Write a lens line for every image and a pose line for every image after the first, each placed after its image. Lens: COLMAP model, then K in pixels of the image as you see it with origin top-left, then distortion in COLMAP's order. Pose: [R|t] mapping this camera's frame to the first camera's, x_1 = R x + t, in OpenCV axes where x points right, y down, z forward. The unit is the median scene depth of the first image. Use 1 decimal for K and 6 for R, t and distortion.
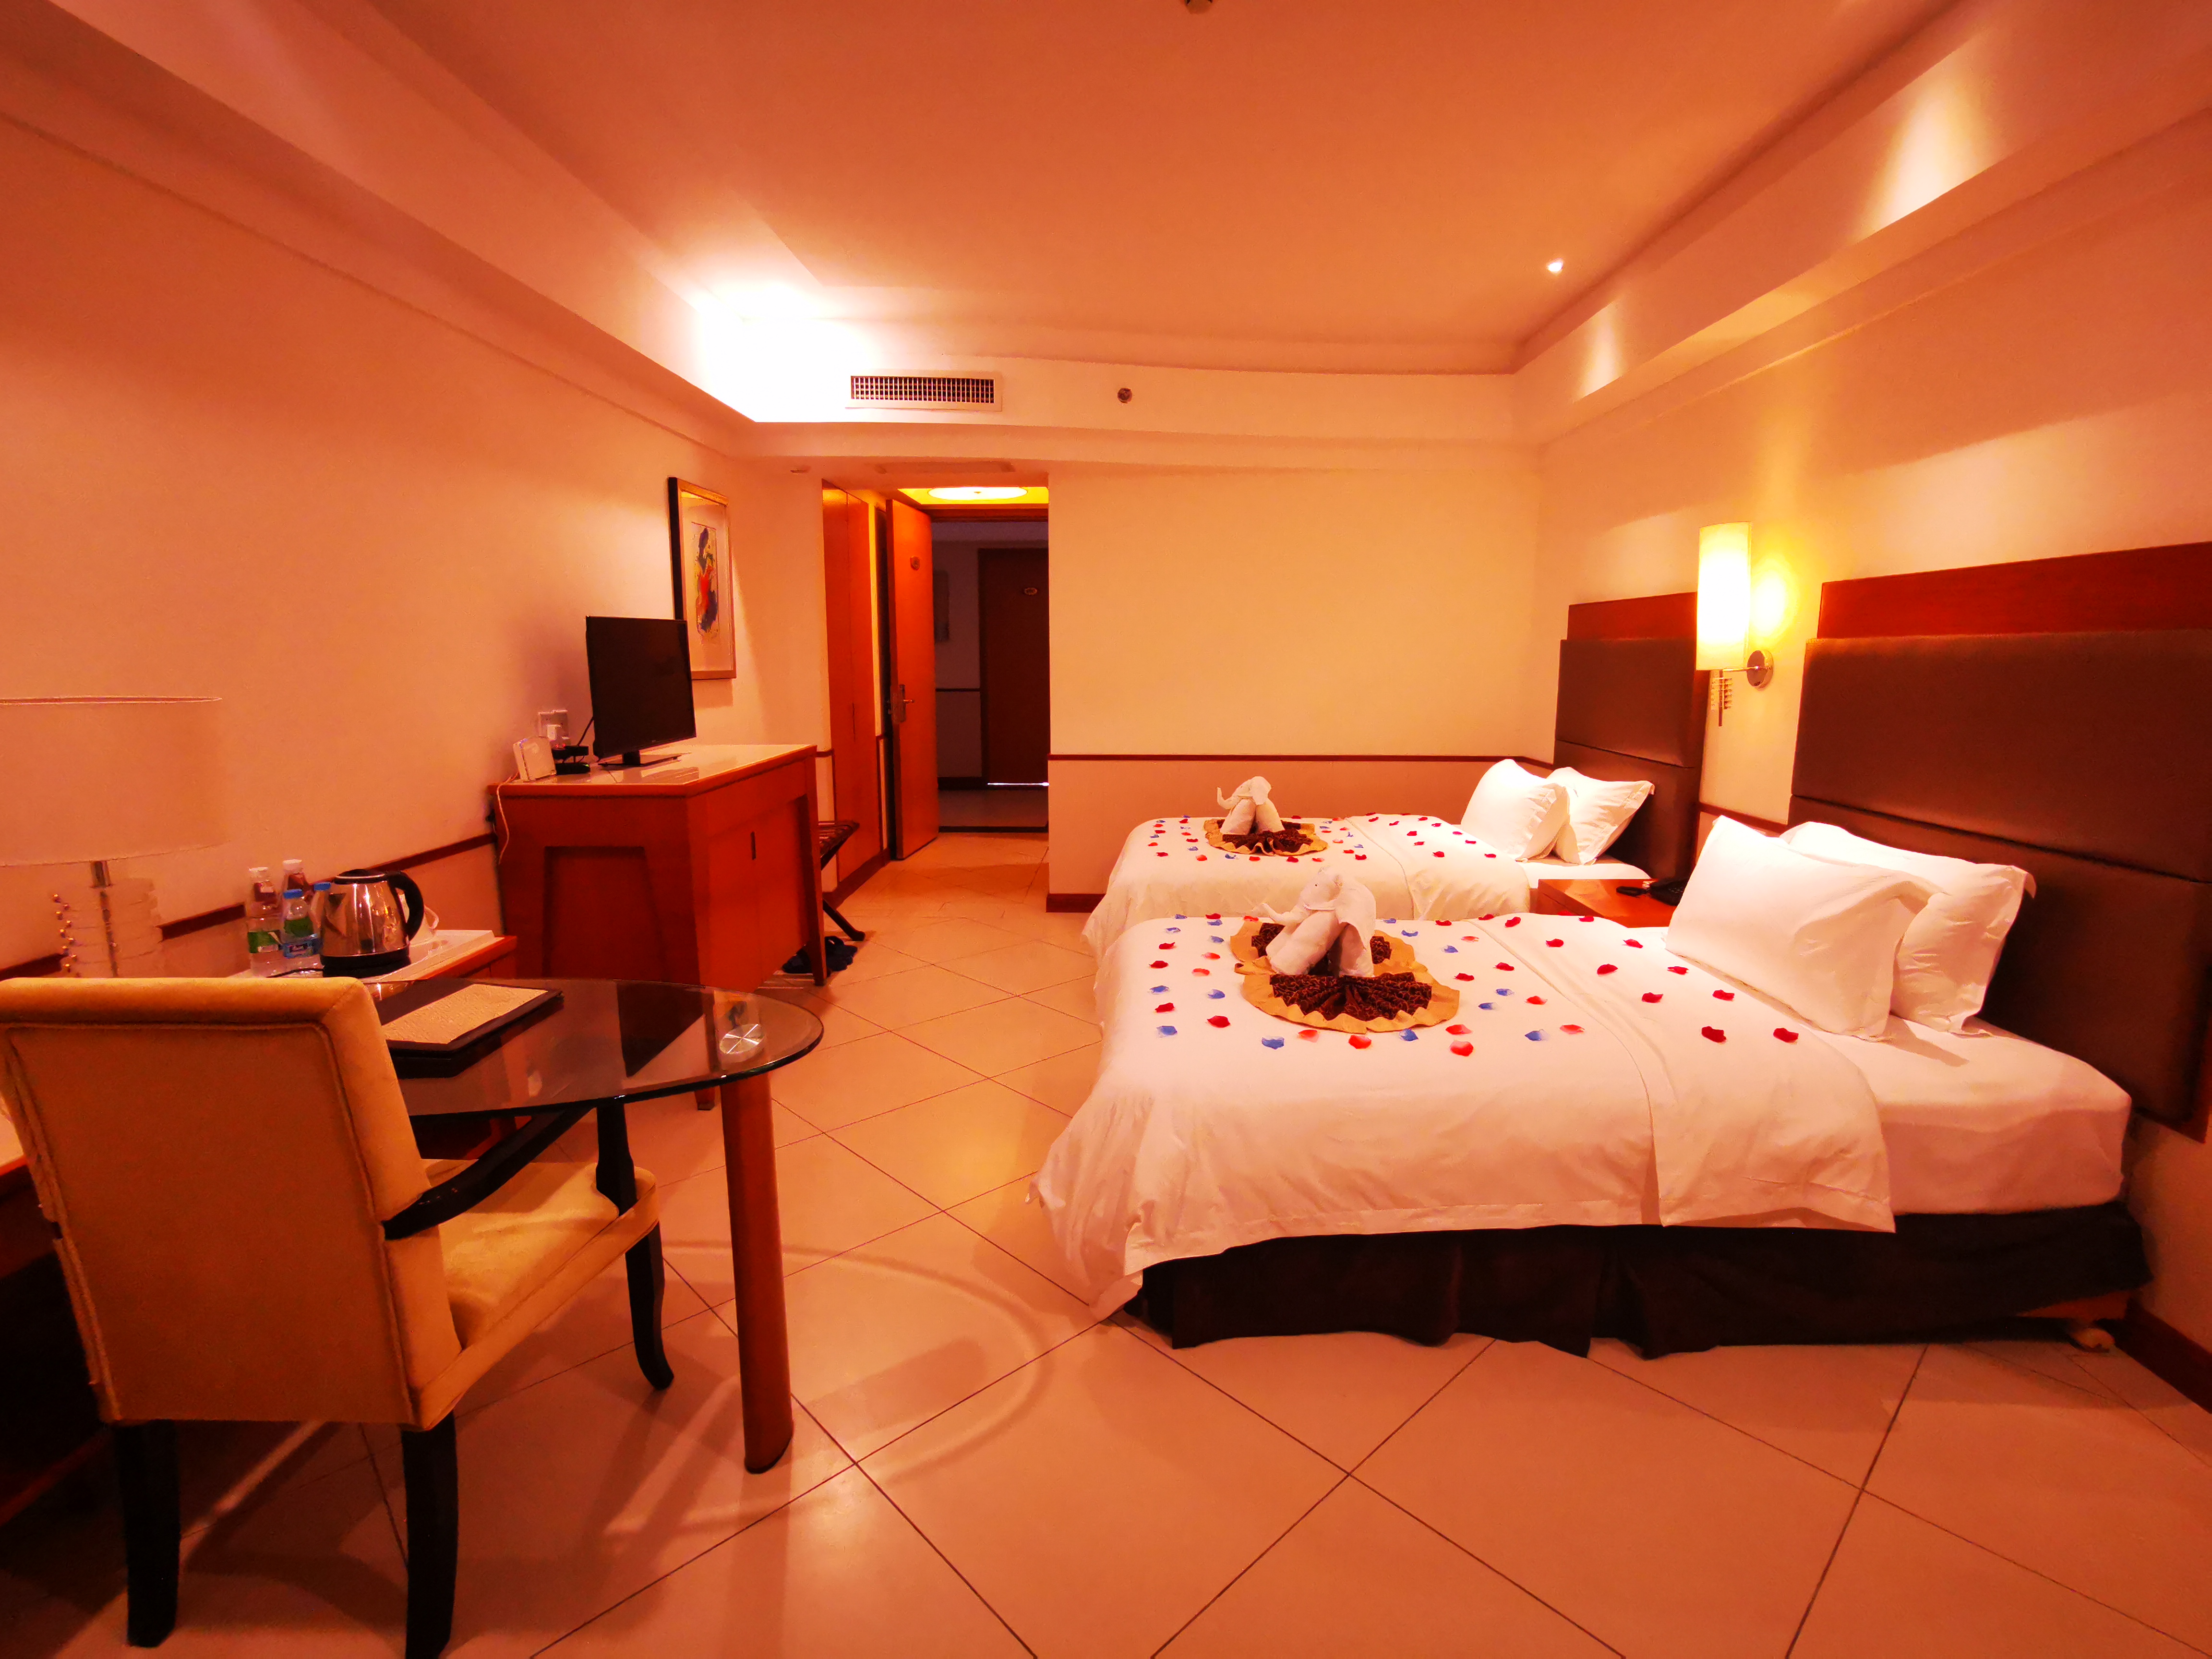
lens RADIAL K [[1073.6, 0, 1114.0], [0, 1073.6, 826.1], [0, 0, 1]] dist [-0.002061, 0.010012]
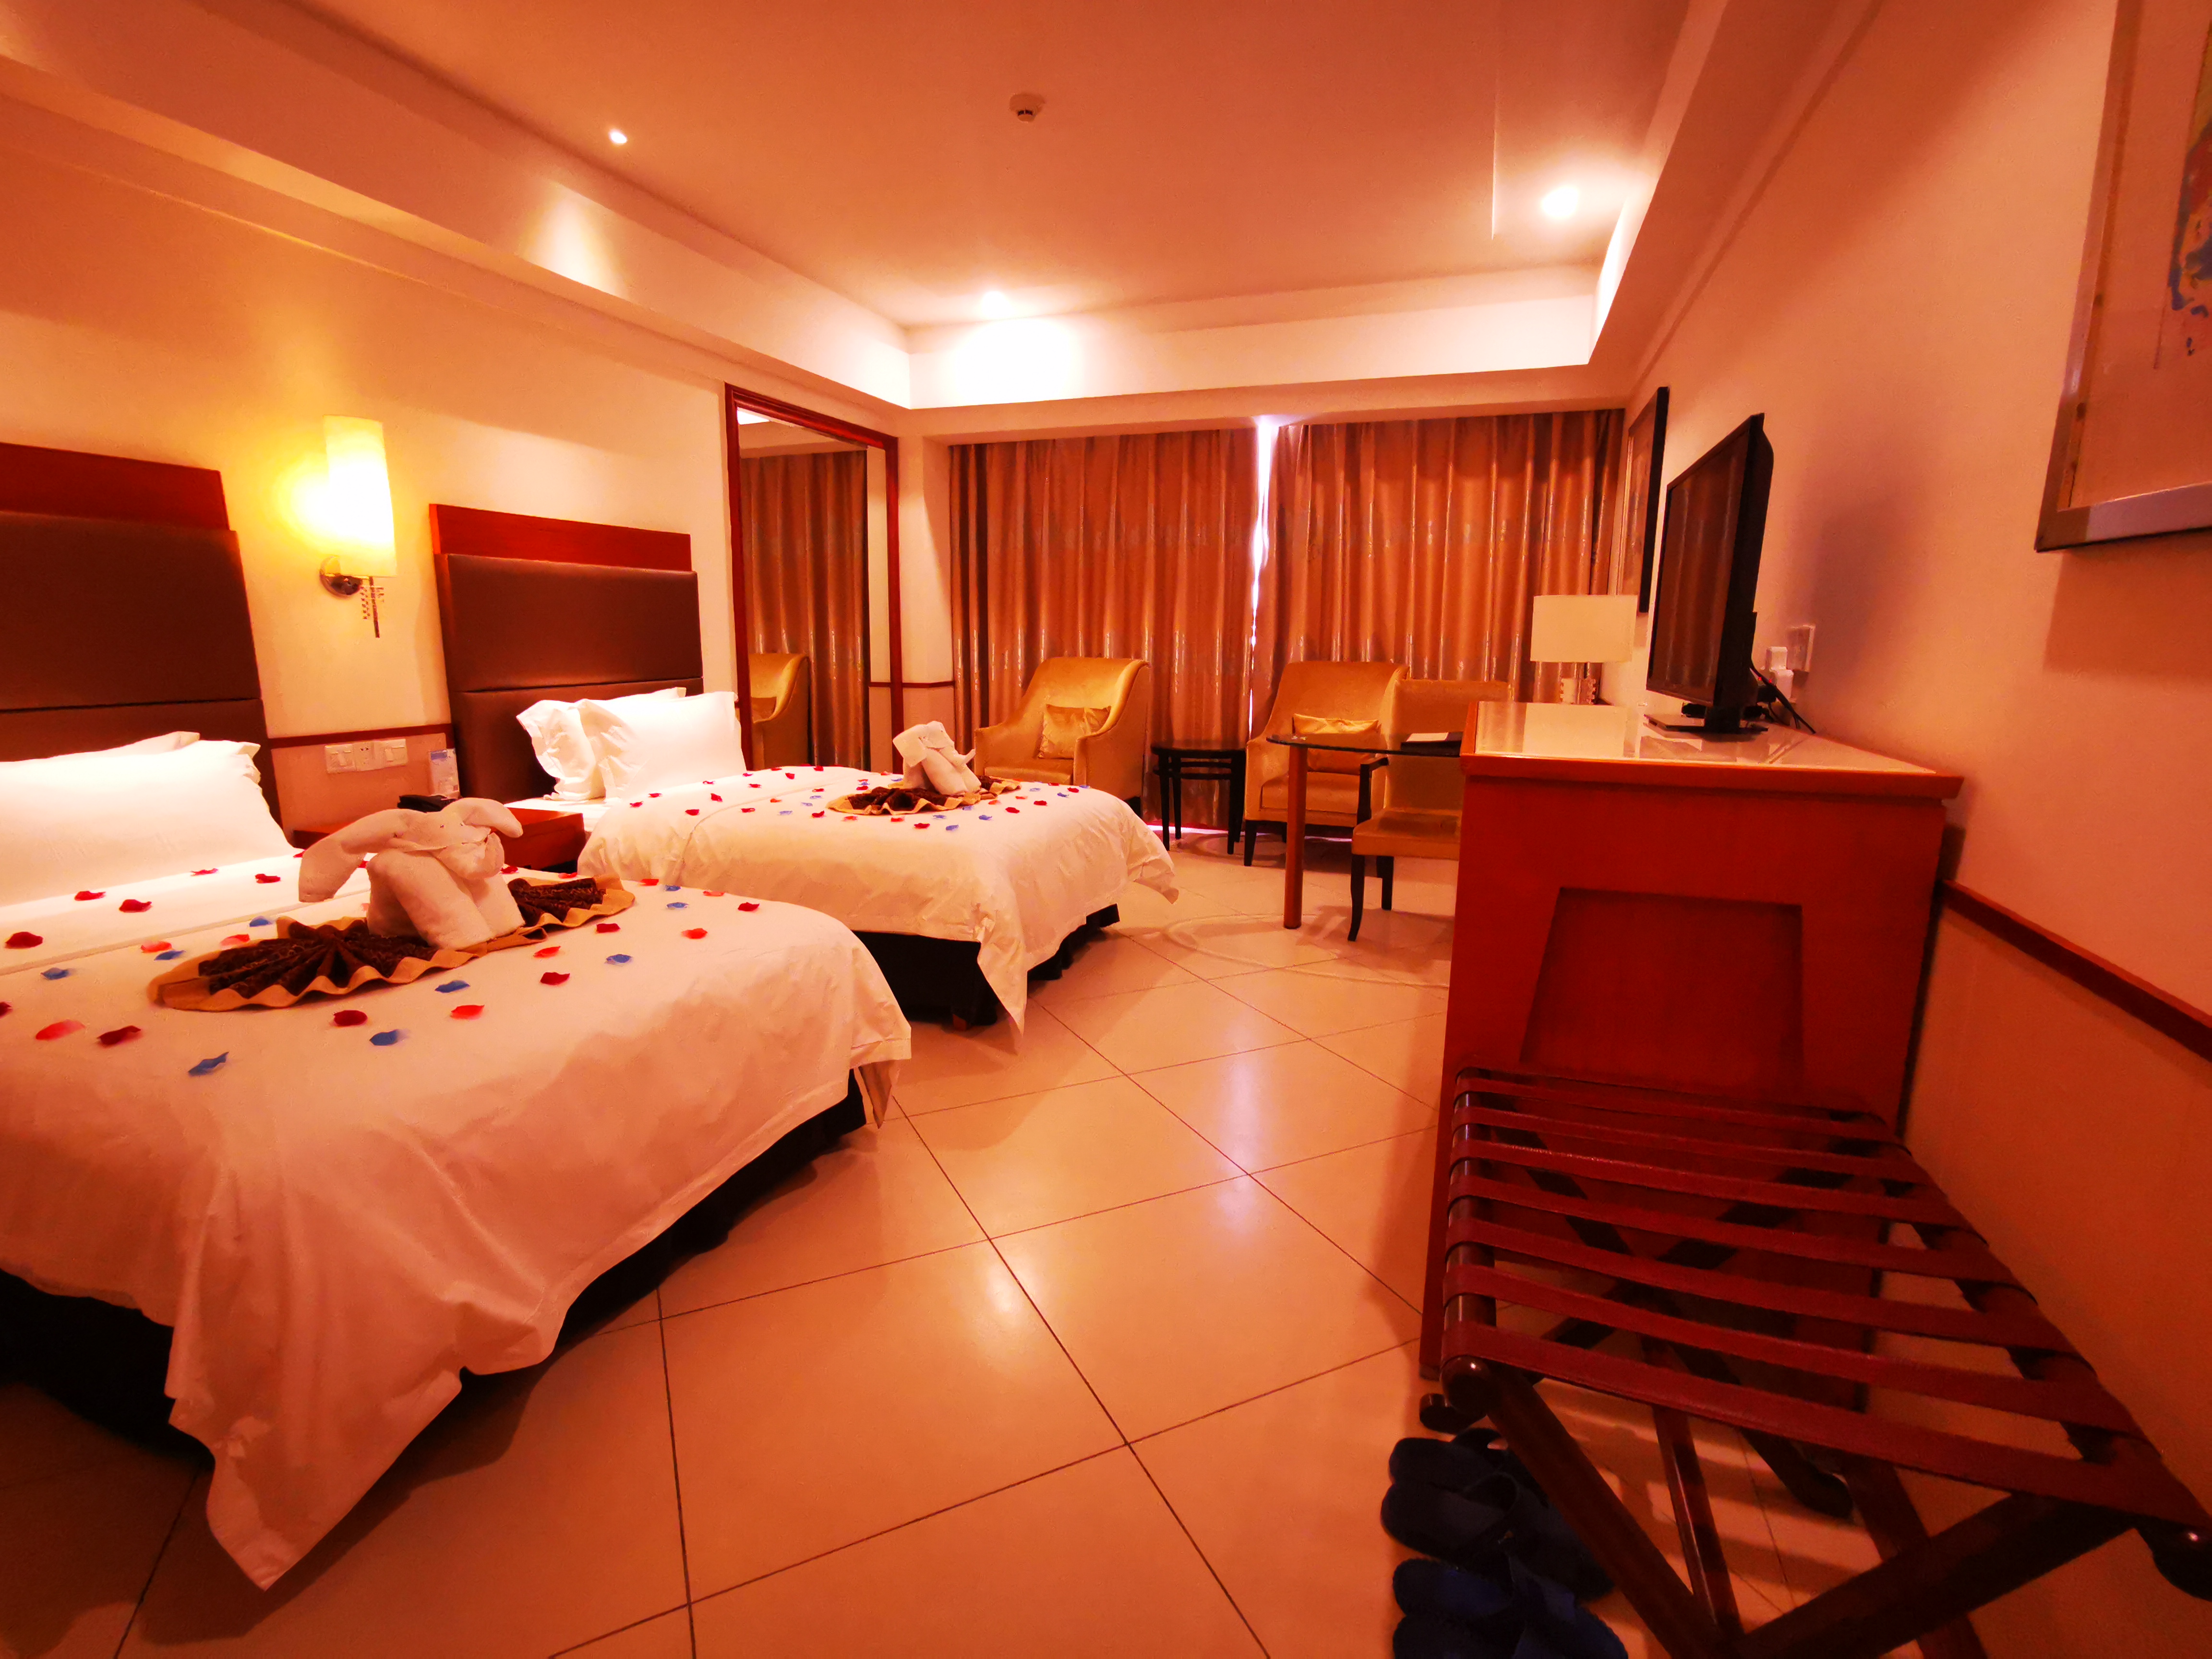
lens RADIAL K [[1073.6, 0, 1118.5], [0, 1073.6, 834.6], [0, 0, 1]] dist [-0.002061, 0.010012]
pose [[-0.952286, -0.061591, 0.298927, -0.392972], [0.045674, 0.939639, 0.339106, -0.246731], [-0.301769, 0.336579, -0.891992, 1.895804]]
